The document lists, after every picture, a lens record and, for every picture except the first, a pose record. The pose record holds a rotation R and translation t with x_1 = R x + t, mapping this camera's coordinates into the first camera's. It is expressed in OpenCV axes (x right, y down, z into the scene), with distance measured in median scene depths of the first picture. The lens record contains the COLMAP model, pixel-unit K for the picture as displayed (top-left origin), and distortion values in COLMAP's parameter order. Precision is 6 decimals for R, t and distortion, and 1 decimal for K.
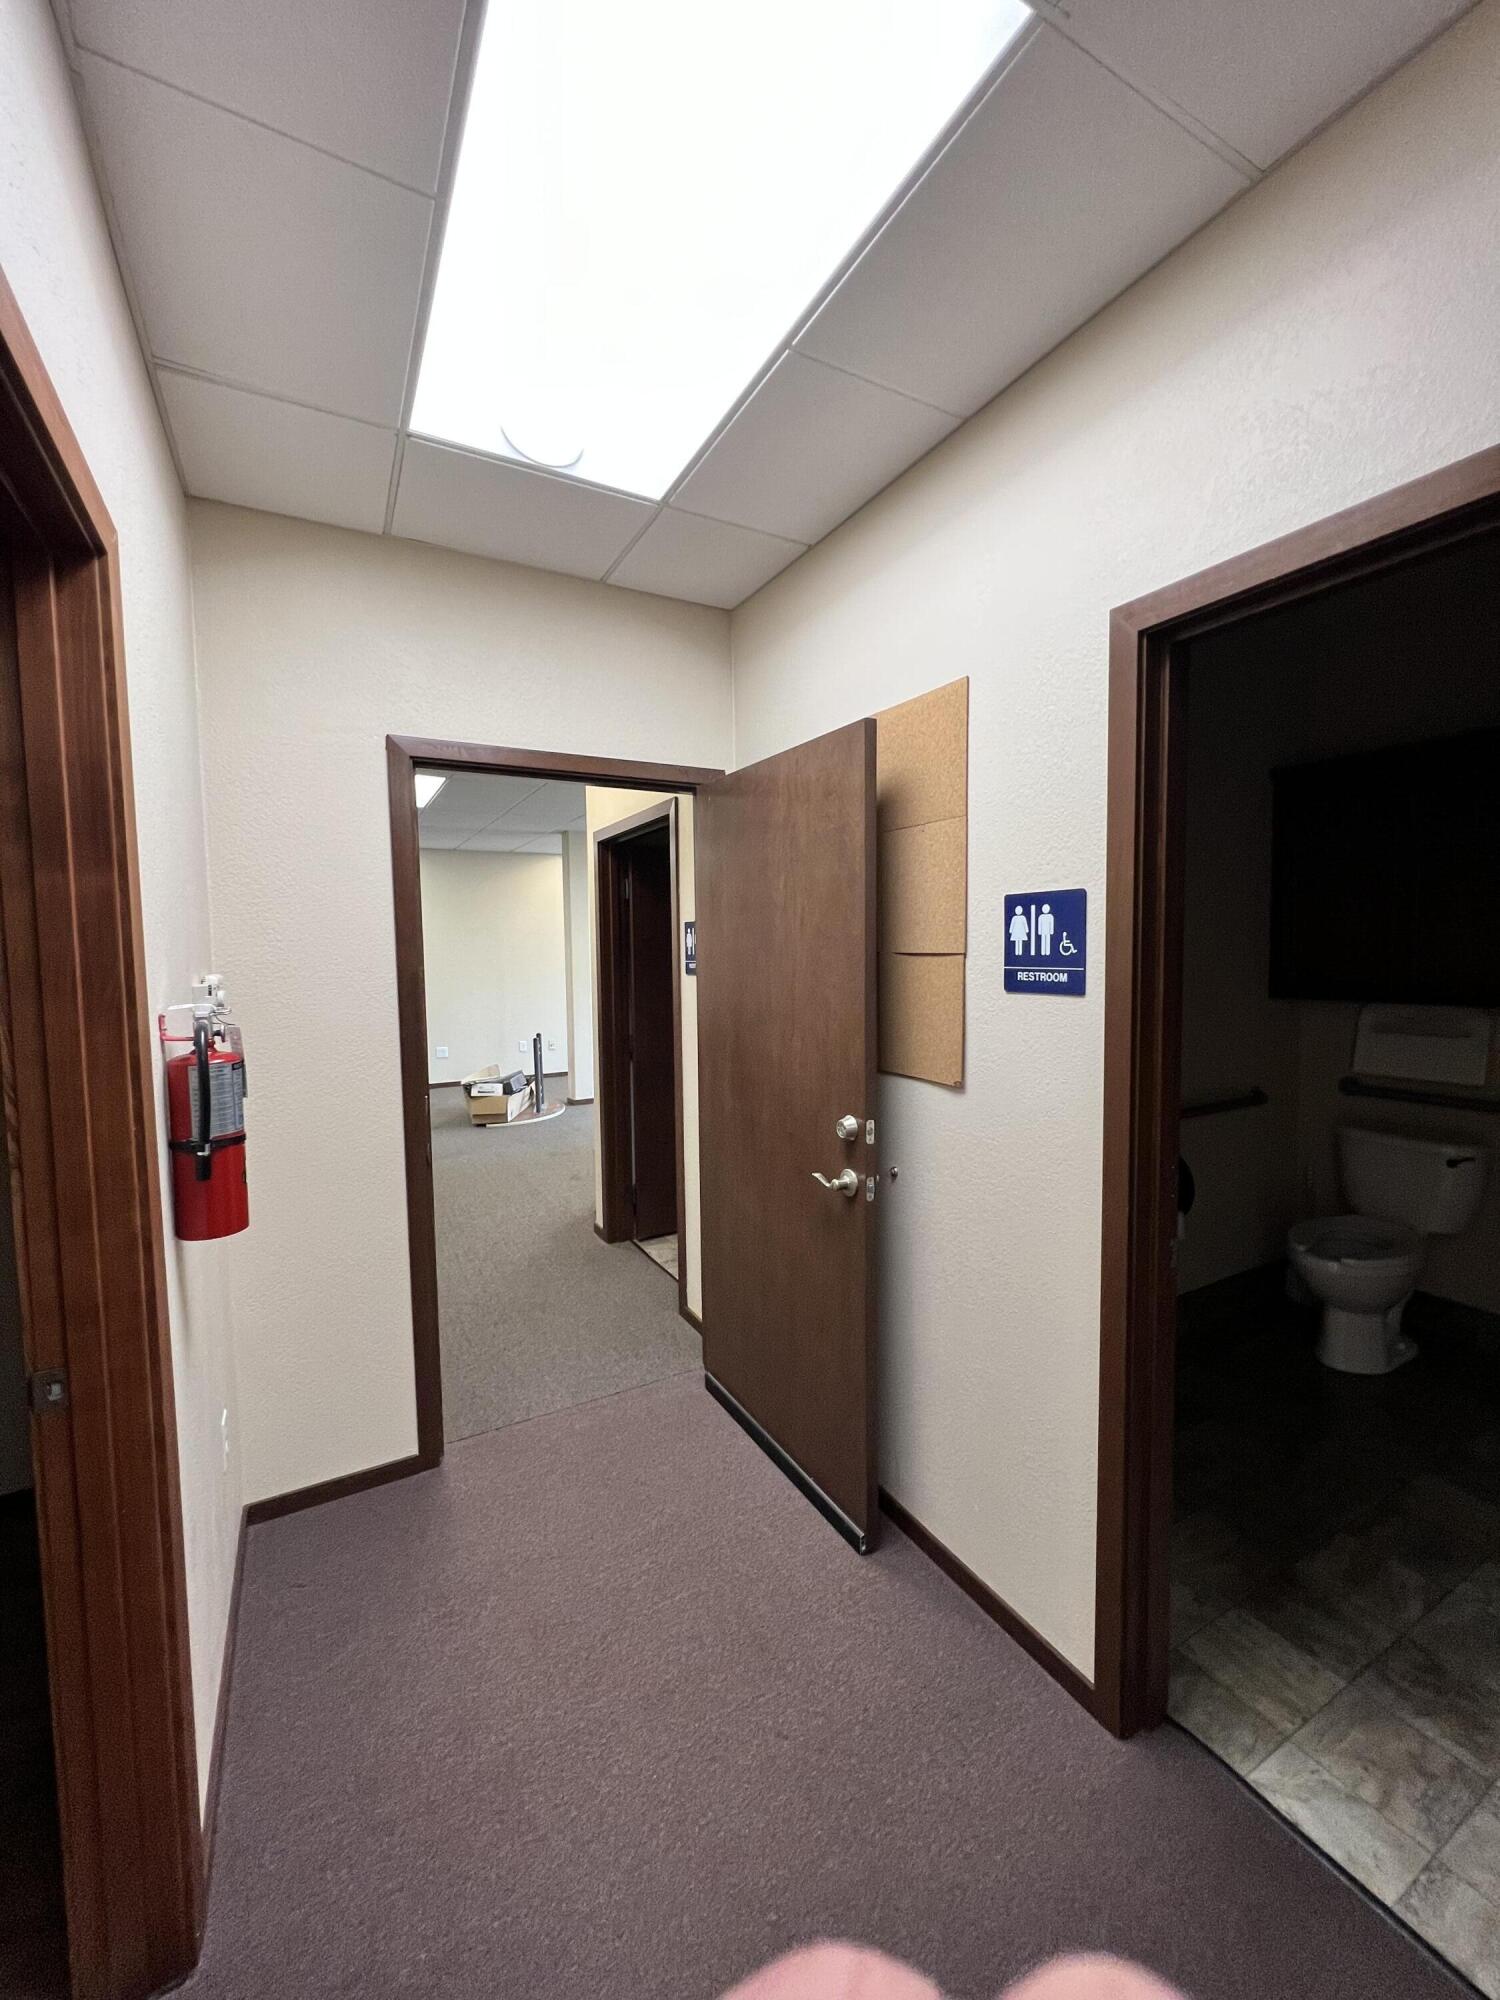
lens RADIAL K [[799.8, 0, 750.0], [0, 799.8, 1000.0], [0, 0, 1]] dist [-0.001578, -0.000053]
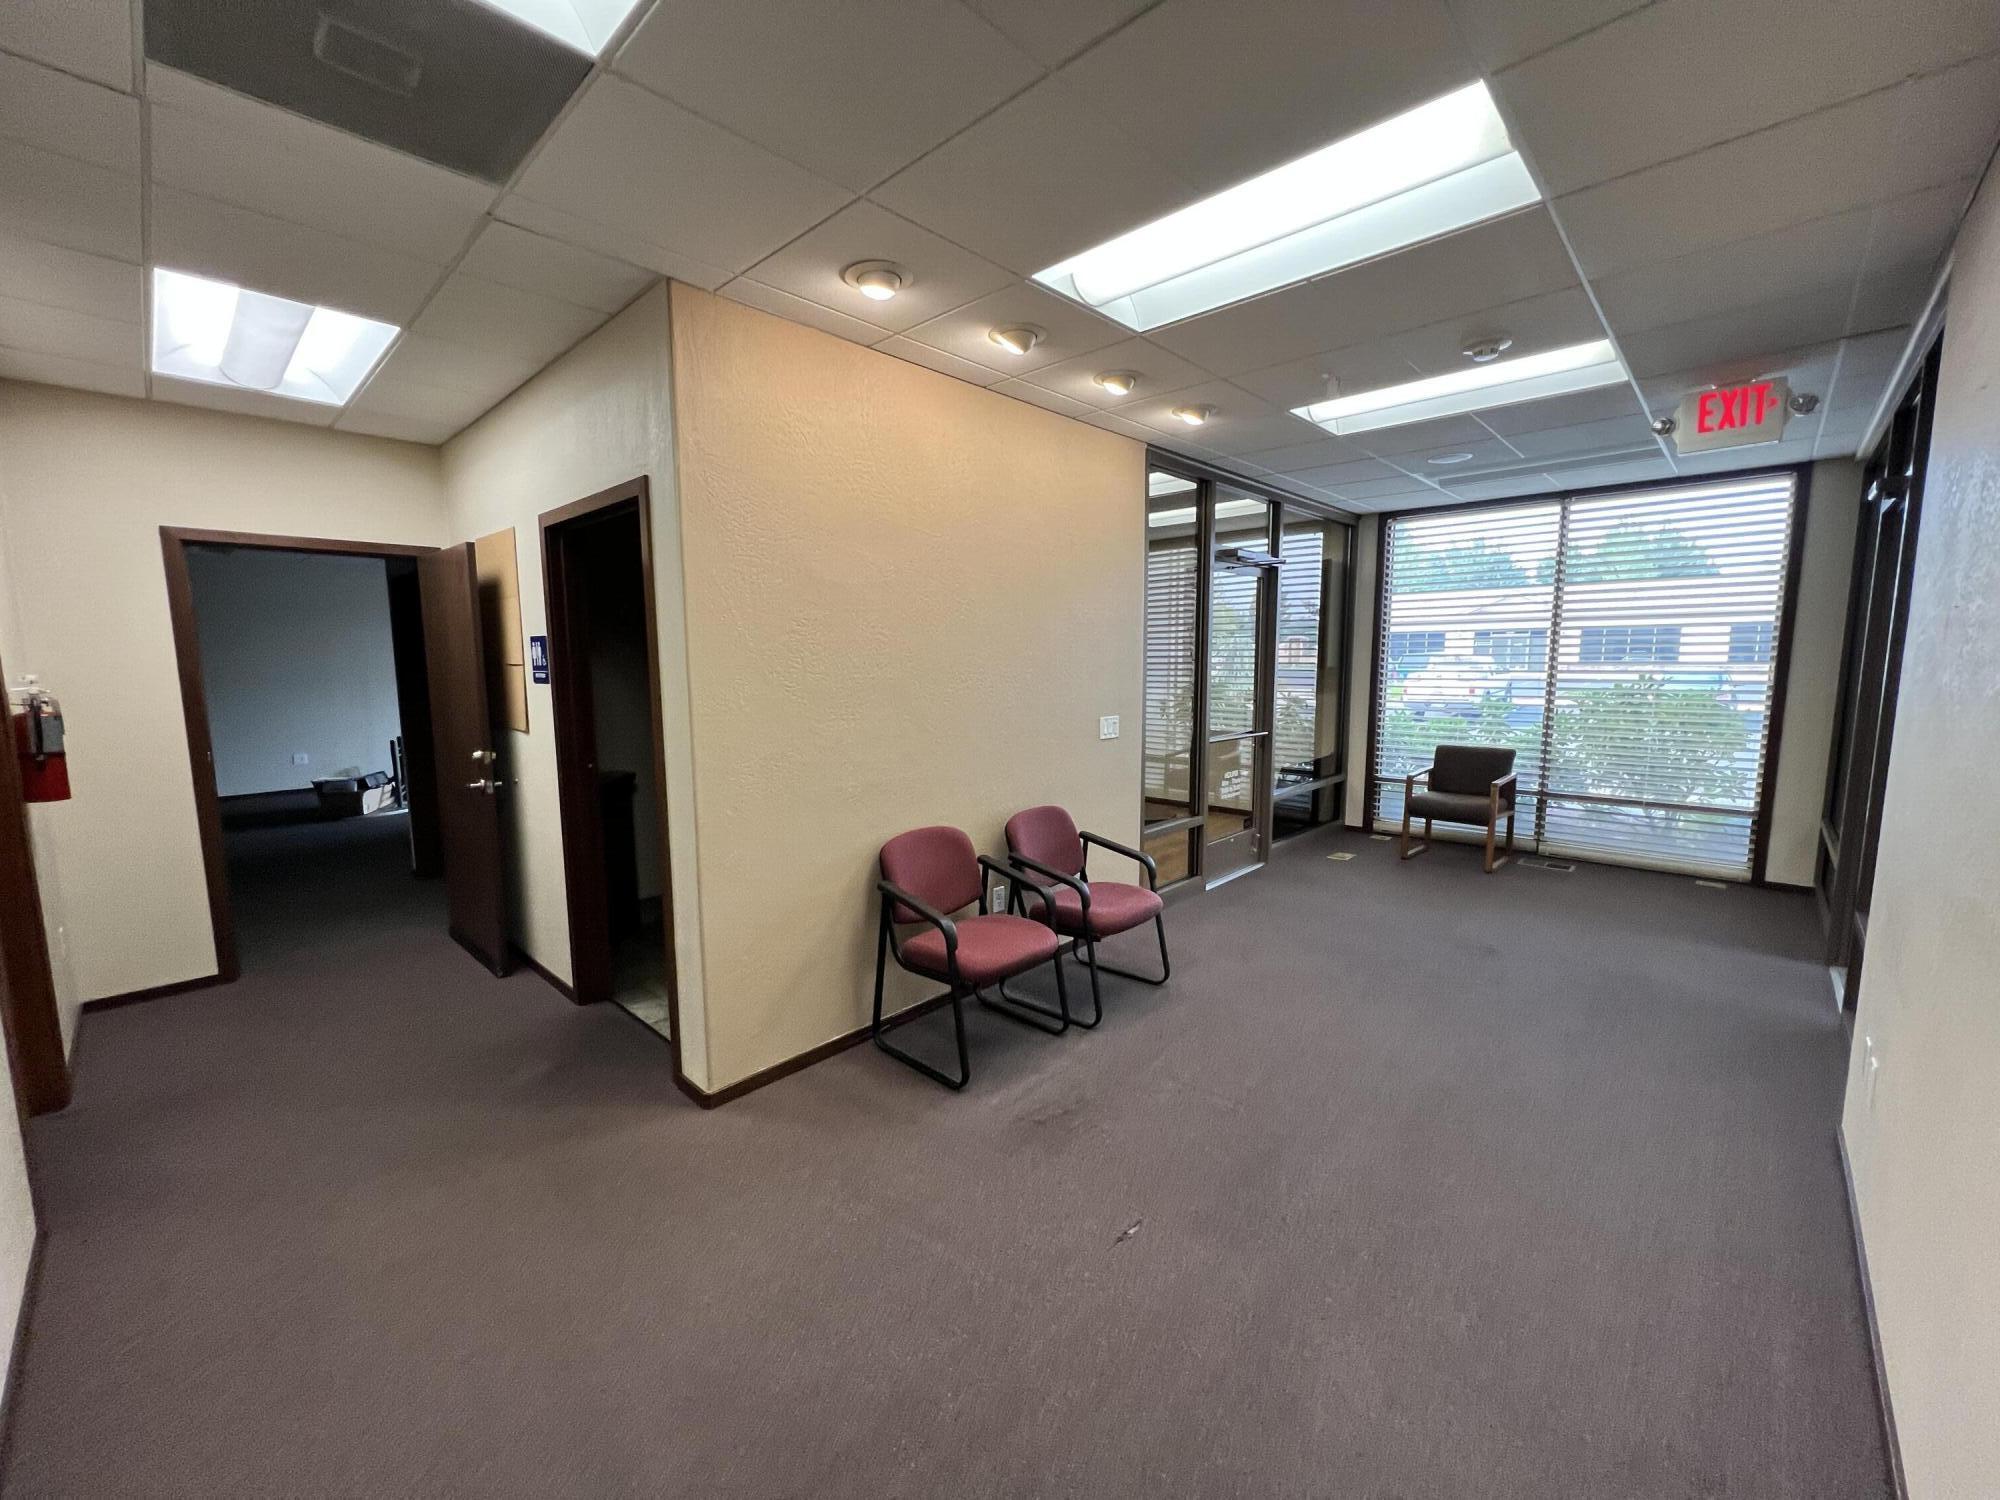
lens RADIAL K [[799.8, 0, 1003.1], [0, 799.8, 754.1], [0, 0, 1]] dist [-0.001578, -0.000053]
pose [[0.950702, -0.026375, 0.308982, 0.744119], [0.010829, 0.998592, 0.051921, 0.070424], [-0.309916, -0.046015, 0.949650, -1.229350]]
